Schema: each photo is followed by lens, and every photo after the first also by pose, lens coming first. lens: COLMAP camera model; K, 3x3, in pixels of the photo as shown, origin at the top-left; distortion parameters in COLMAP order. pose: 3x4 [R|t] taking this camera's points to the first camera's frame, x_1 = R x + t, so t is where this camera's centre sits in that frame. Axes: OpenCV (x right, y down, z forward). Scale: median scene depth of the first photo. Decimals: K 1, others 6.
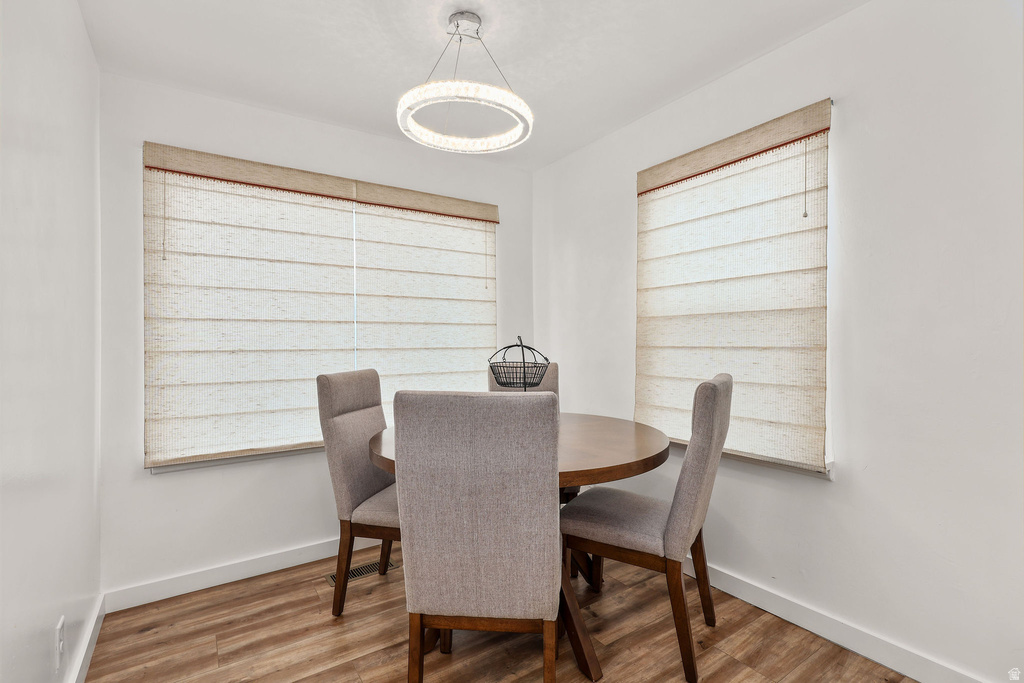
lens RADIAL K [[471.7, 0, 517.2], [0, 471.7, 341.0], [0, 0, 1]] dist [0.002484, 0.000627]
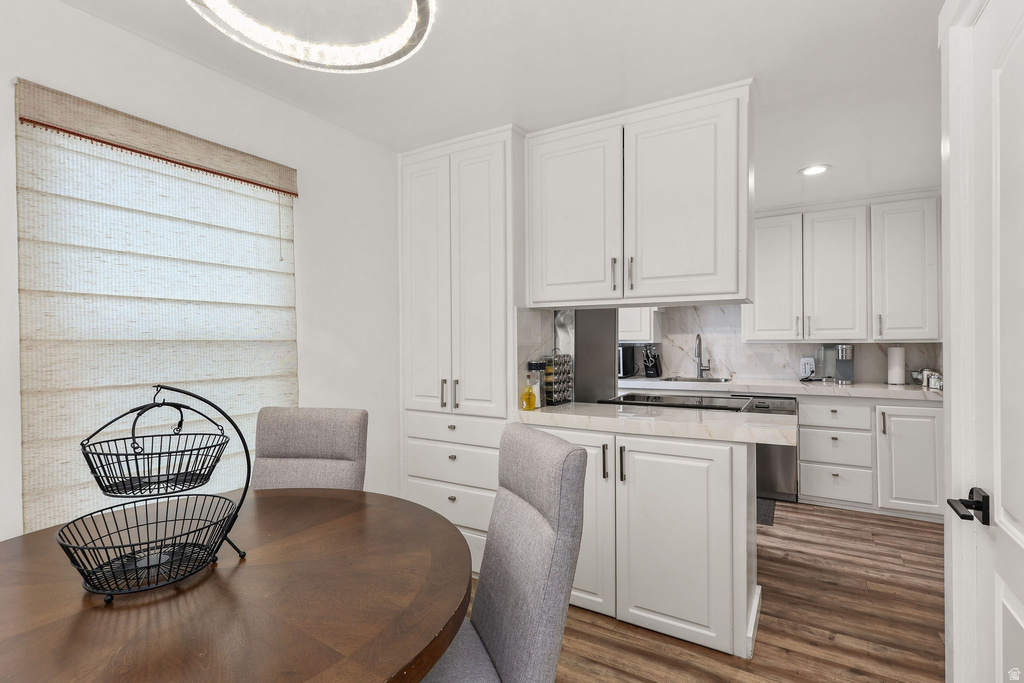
lens RADIAL K [[471.7, 0, 517.9], [0, 471.7, 346.0], [0, 0, 1]] dist [0.002484, 0.000627]
pose [[-0.401825, 0.003980, 0.915708, -0.597297], [0.007948, 0.999968, -0.000859, -0.045939], [-0.915682, 0.006933, -0.401844, 0.843035]]
